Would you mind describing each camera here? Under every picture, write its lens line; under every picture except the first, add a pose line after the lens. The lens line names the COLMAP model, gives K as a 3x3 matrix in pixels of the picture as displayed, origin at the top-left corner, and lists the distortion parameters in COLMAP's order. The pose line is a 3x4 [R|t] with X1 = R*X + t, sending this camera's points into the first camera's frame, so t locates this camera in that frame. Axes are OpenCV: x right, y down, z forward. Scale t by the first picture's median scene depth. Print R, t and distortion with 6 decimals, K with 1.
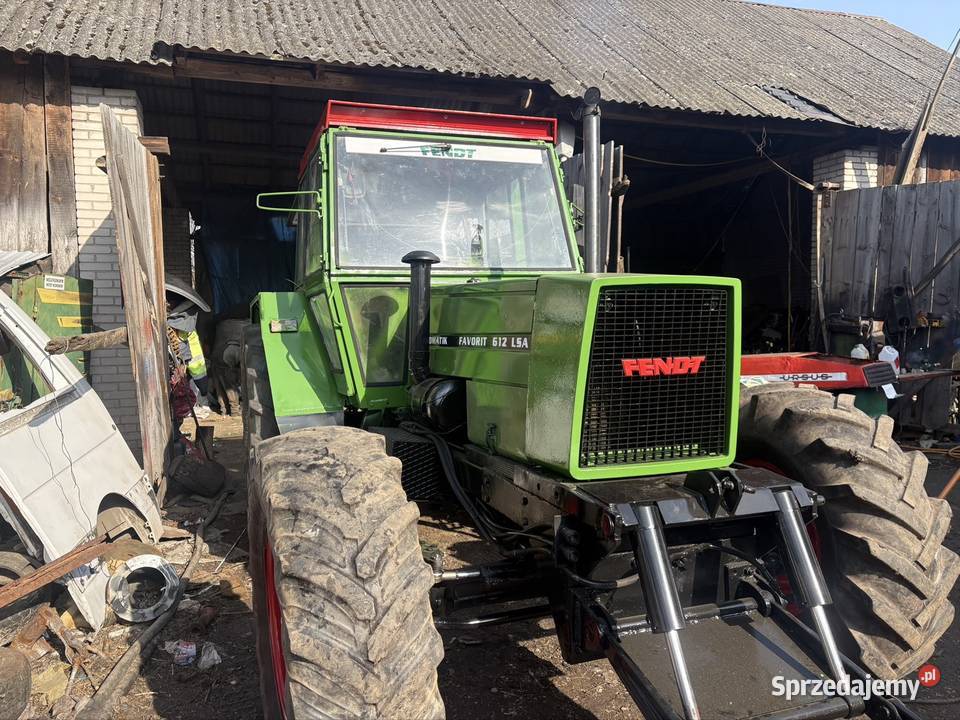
lens RADIAL K [[719.7, 0, 479.7], [0, 719.7, 382.5], [0, 0, 1]] dist [0.001653, -0.002026]
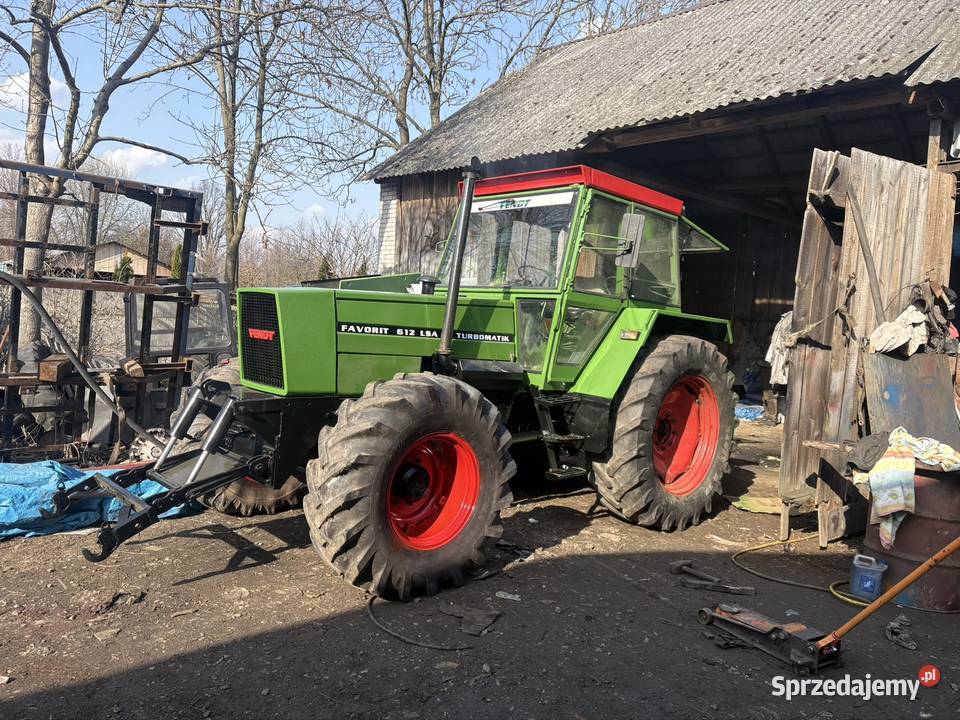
lens RADIAL K [[742.1, 0, 477.9], [0, 742.1, 371.2], [0, 0, 1]] dist [0.035292, -0.012661]
pose [[0.393425, 0.107729, -0.913023, 1.667218], [-0.152941, 0.986942, 0.050548, -0.082295], [0.906546, 0.119752, 0.404764, 0.512841]]
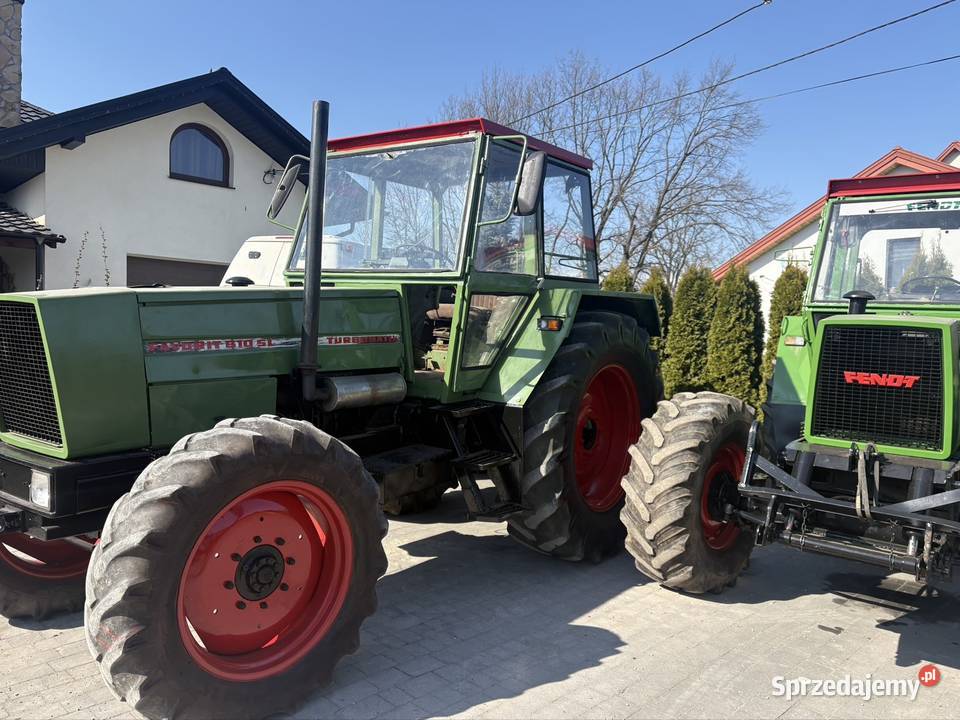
lens RADIAL K [[742.1, 0, 477.9], [0, 742.1, 371.2], [0, 0, 1]] dist [0.035292, -0.012661]
pose [[0.573109, 0.099130, -0.813462, 0.741717], [-0.125067, 0.991608, 0.032726, 0.010024], [0.809879, 0.082981, 0.580697, -0.422278]]
